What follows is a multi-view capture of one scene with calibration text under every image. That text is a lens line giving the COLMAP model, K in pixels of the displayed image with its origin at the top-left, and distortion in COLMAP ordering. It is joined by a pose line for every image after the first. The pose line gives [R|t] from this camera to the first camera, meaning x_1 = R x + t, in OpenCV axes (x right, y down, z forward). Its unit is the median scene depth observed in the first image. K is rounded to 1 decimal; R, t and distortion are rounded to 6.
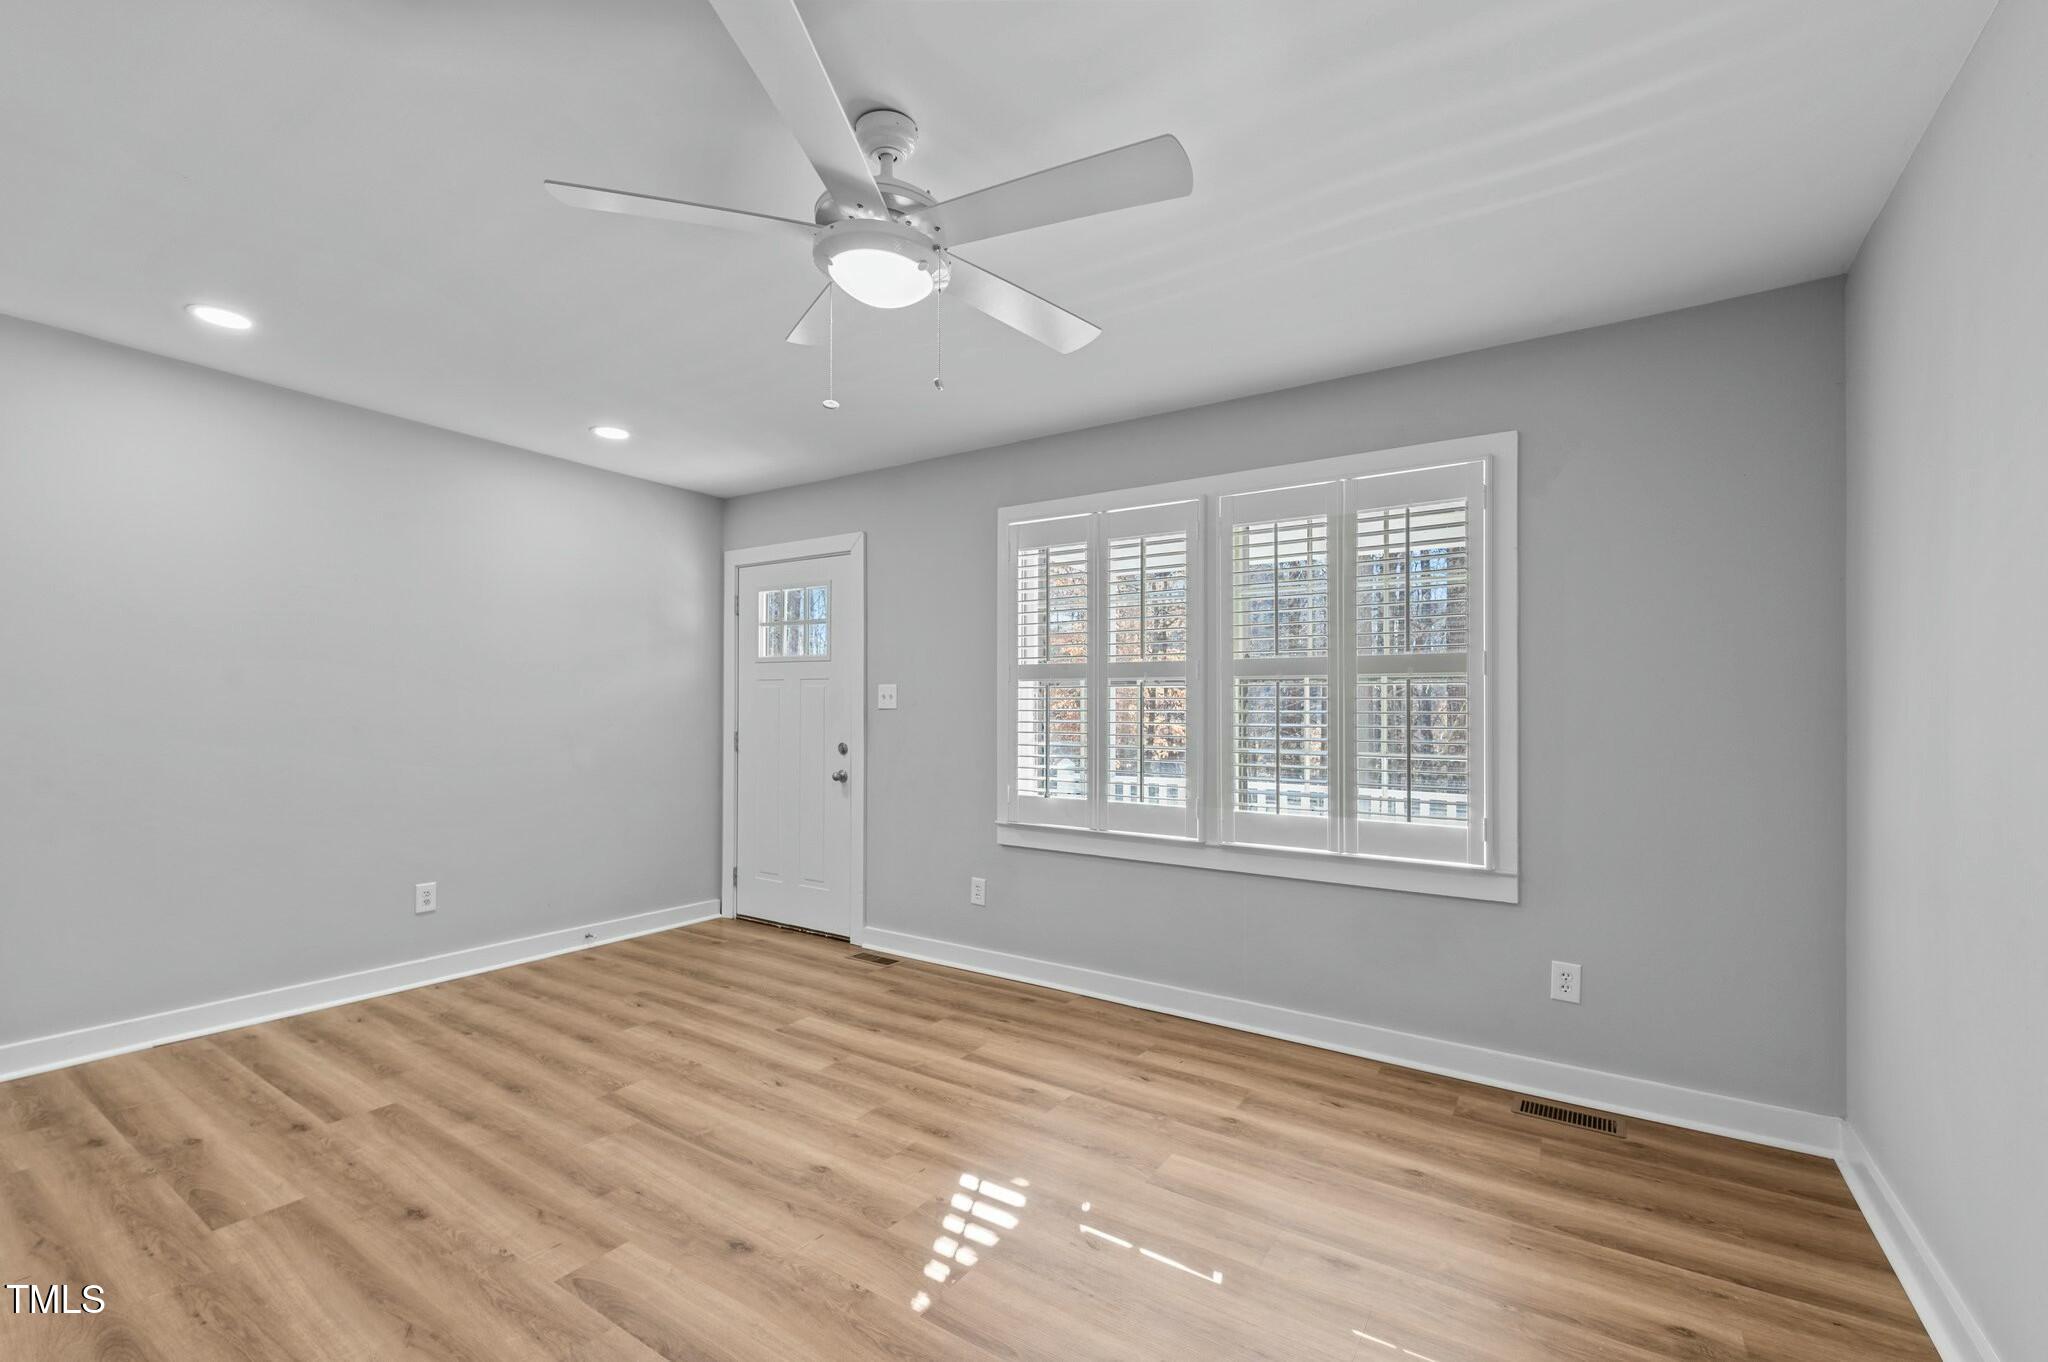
lens RADIAL K [[861.6, 0, 1027.3], [0, 861.6, 709.9], [0, 0, 1]] dist [0.010288, -0.006649]
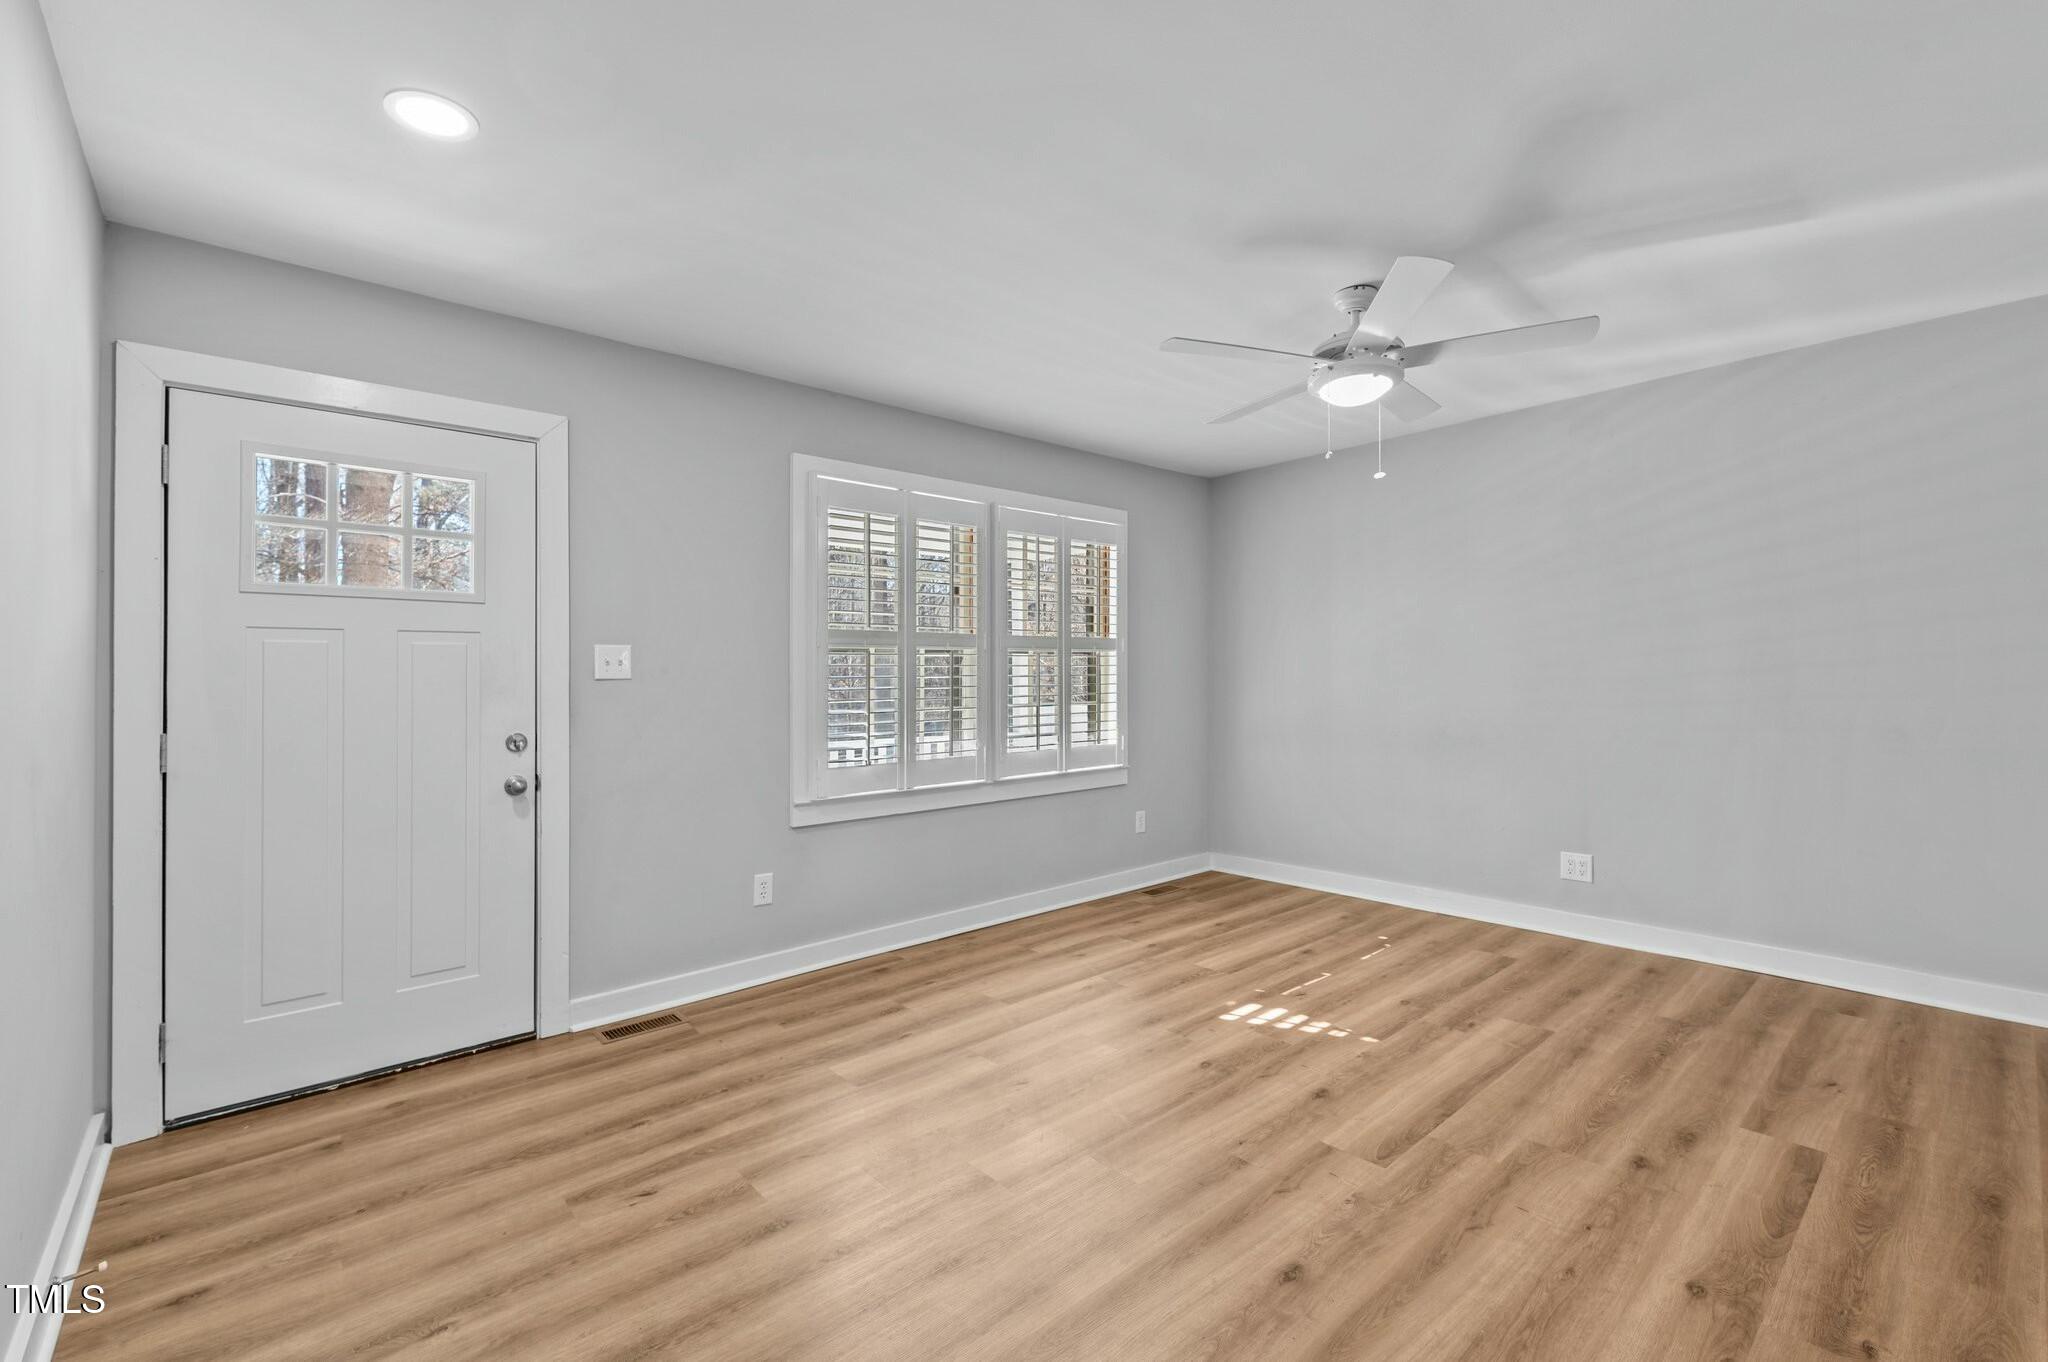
lens RADIAL K [[861.6, 0, 1000.6], [0, 861.6, 681.5], [0, 0, 1]] dist [0.010288, -0.006649]
pose [[0.282183, -0.015889, 0.959229, -1.012724], [0.014064, 0.999824, 0.012424, -0.005244], [-0.959257, 0.009985, 0.282357, 0.657101]]
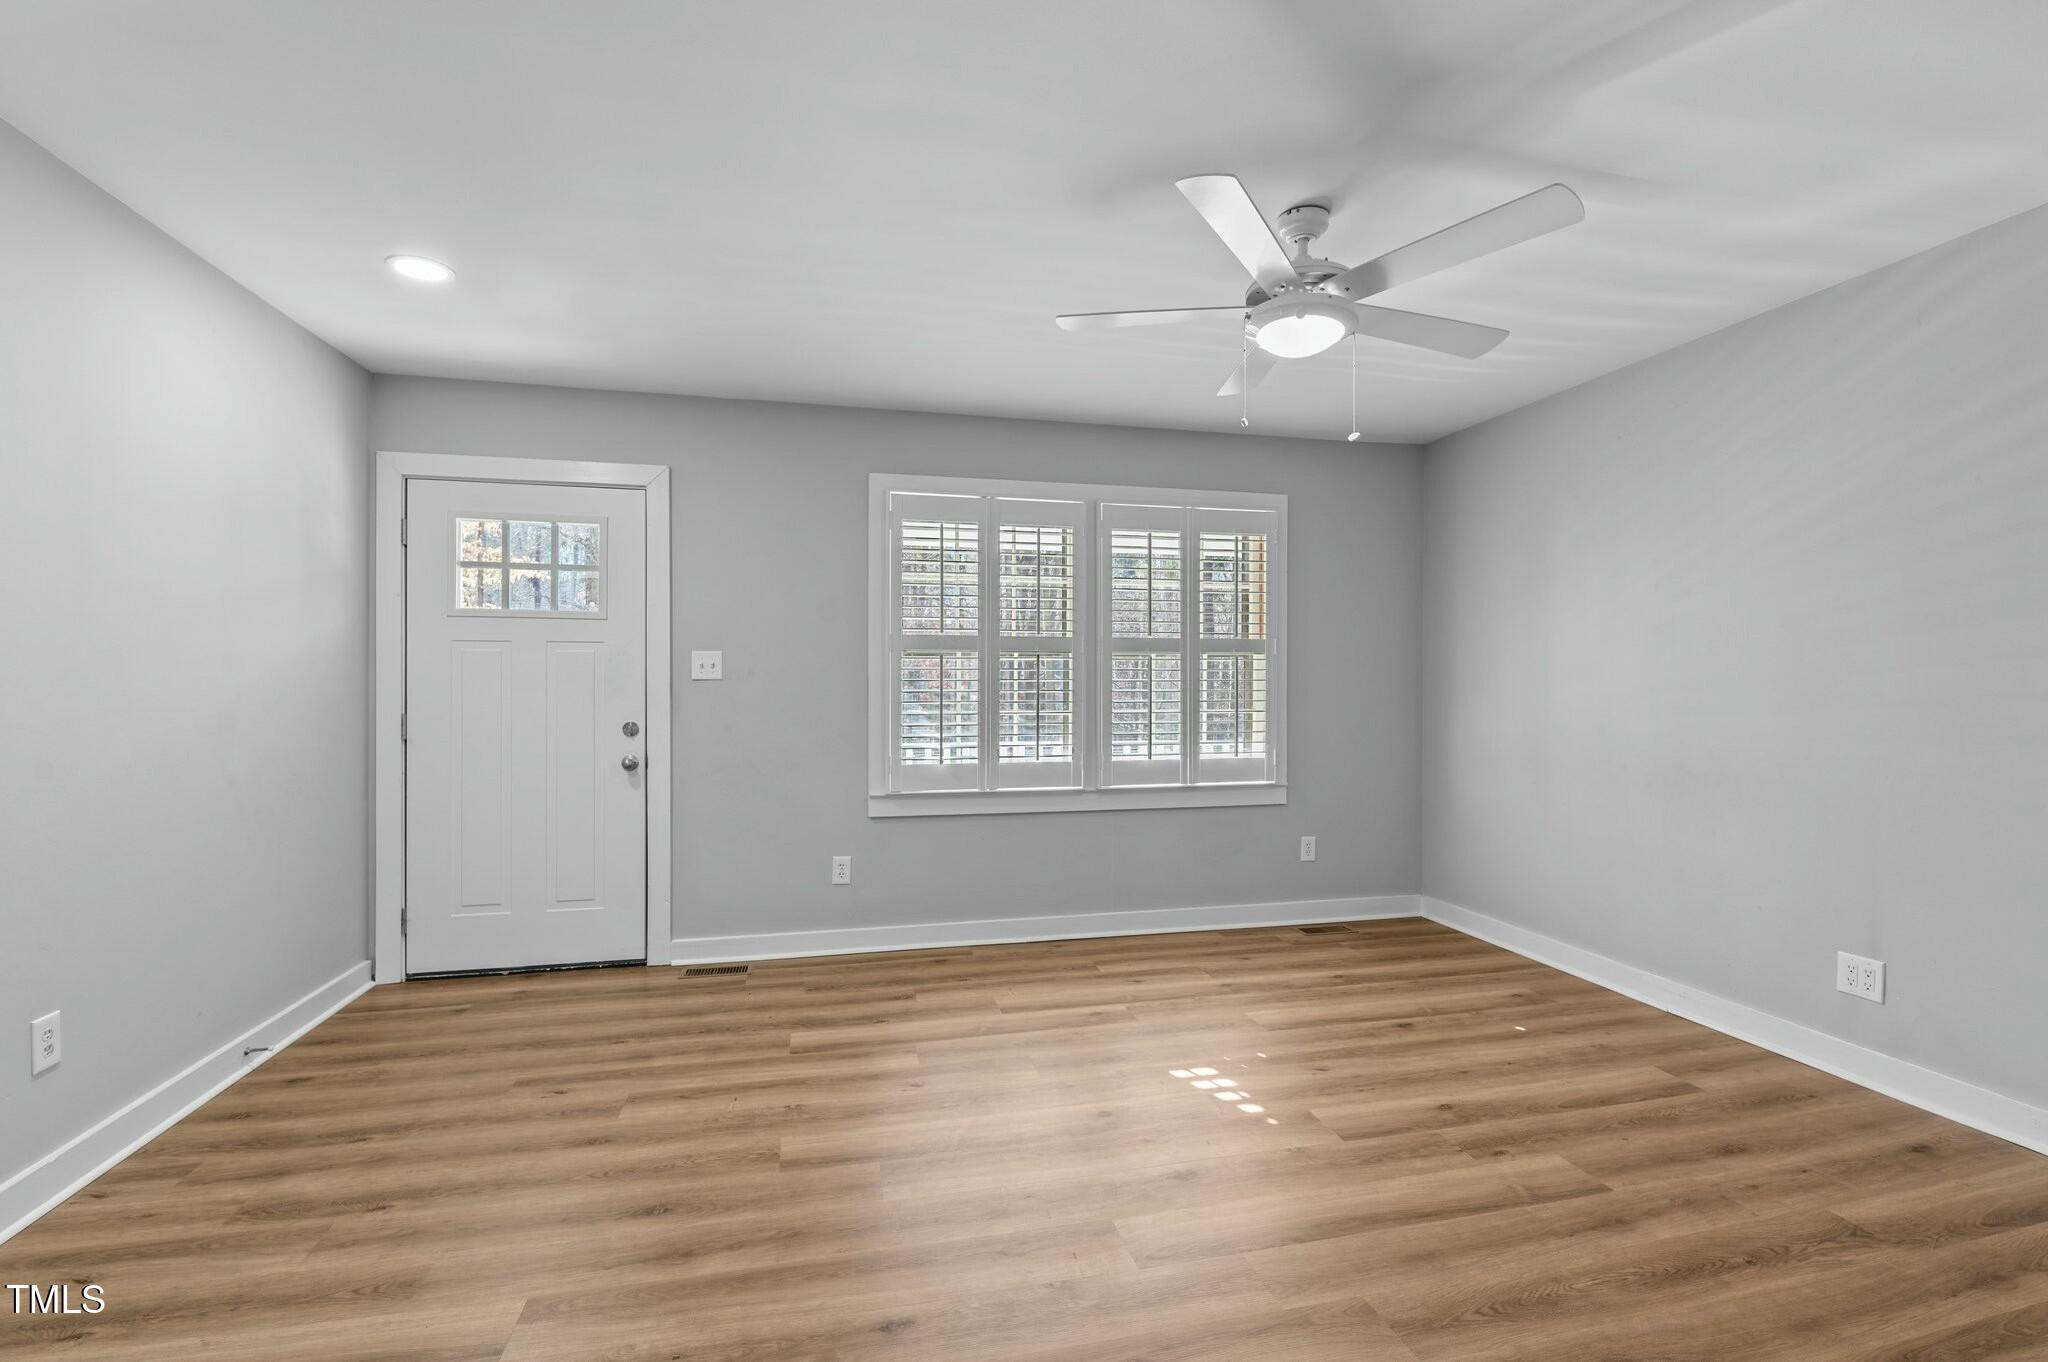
lens RADIAL K [[861.6, 0, 1012.5], [0, 861.6, 689.9], [0, 0, 1]] dist [0.010288, -0.006649]
pose [[0.696118, -0.012896, 0.717812, -0.759924], [0.004932, 0.999901, 0.013181, -0.001465], [-0.717911, -0.005636, 0.696112, 0.246342]]
